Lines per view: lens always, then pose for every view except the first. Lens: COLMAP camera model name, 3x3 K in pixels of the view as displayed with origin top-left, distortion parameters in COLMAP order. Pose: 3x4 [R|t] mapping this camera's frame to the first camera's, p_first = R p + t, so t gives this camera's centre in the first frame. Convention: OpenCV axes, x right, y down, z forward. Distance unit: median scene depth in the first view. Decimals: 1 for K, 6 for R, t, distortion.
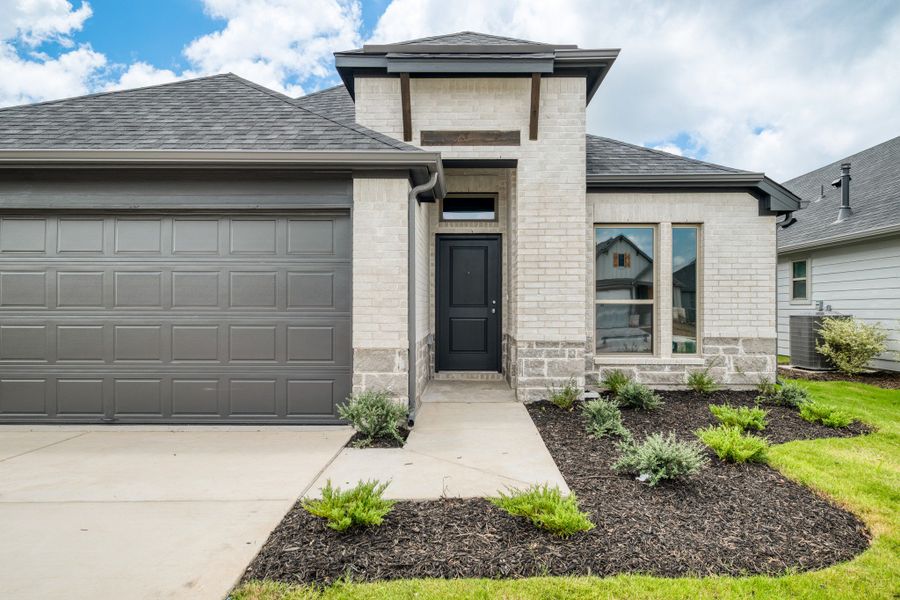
lens RADIAL K [[542.7, 0, 462.9], [0, 542.7, 310.5], [0, 0, 1]] dist [0.002511, 0.000300]
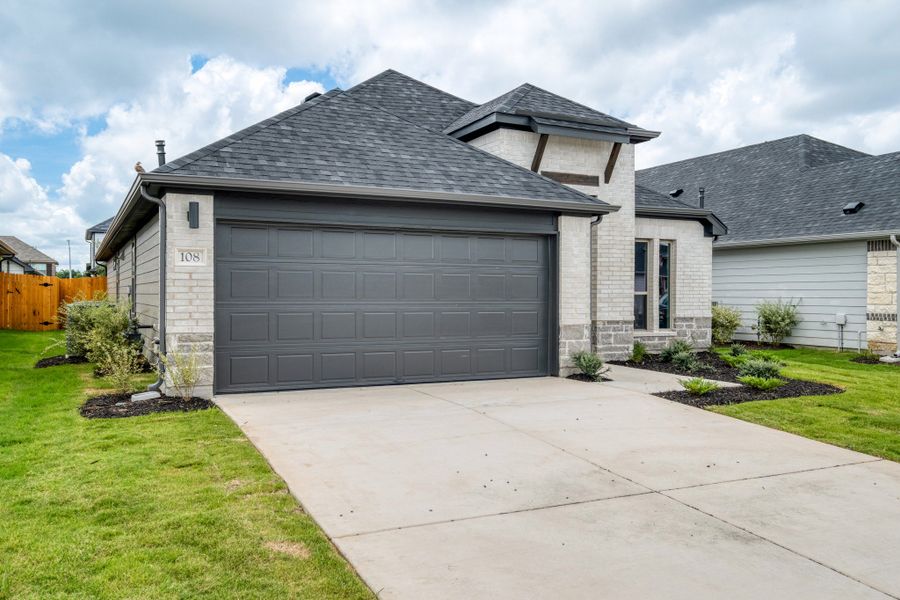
lens RADIAL K [[745.2, 0, 450.0], [0, 745.2, 300.0], [0, 0, 1]] dist [0.007661, 0.003784]
pose [[0.892249, -0.002256, 0.451537, -1.151917], [-0.001035, 0.999975, 0.007041, -0.012960], [-0.451542, -0.006750, 0.892224, -0.604656]]
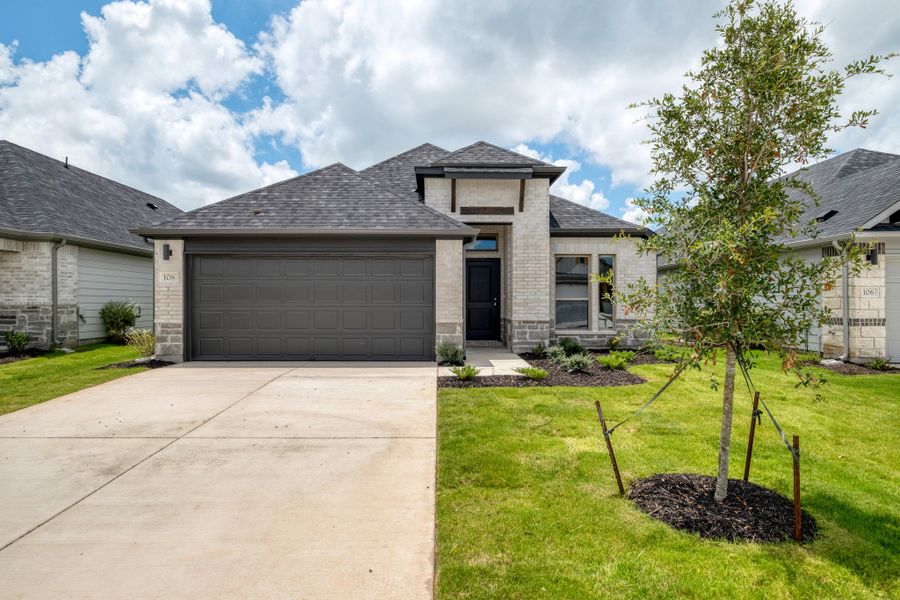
lens RADIAL K [[526.4, 0, 447.3], [0, 526.4, 305.5], [0, 0, 1]] dist [-0.001457, 0.000262]
pose [[0.999816, -0.000847, 0.019151, -0.156536], [0.000818, 0.999999, 0.001512, 0.002082], [-0.019153, -0.001496, 0.999815, -0.788854]]
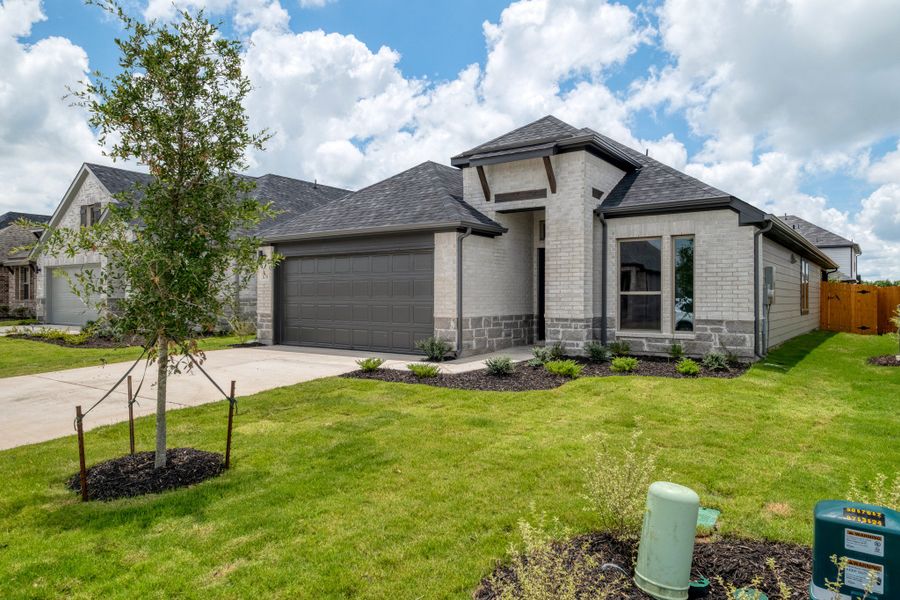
lens RADIAL K [[593.7, 0, 450.0], [0, 593.7, 300.0], [0, 0, 1]] dist [-0.001187, -0.000789]
pose [[0.819663, 0.003210, -0.572837, 0.885976], [-0.003423, 0.999994, 0.000706, 0.003051], [0.572836, 0.001382, 0.819669, -0.623184]]
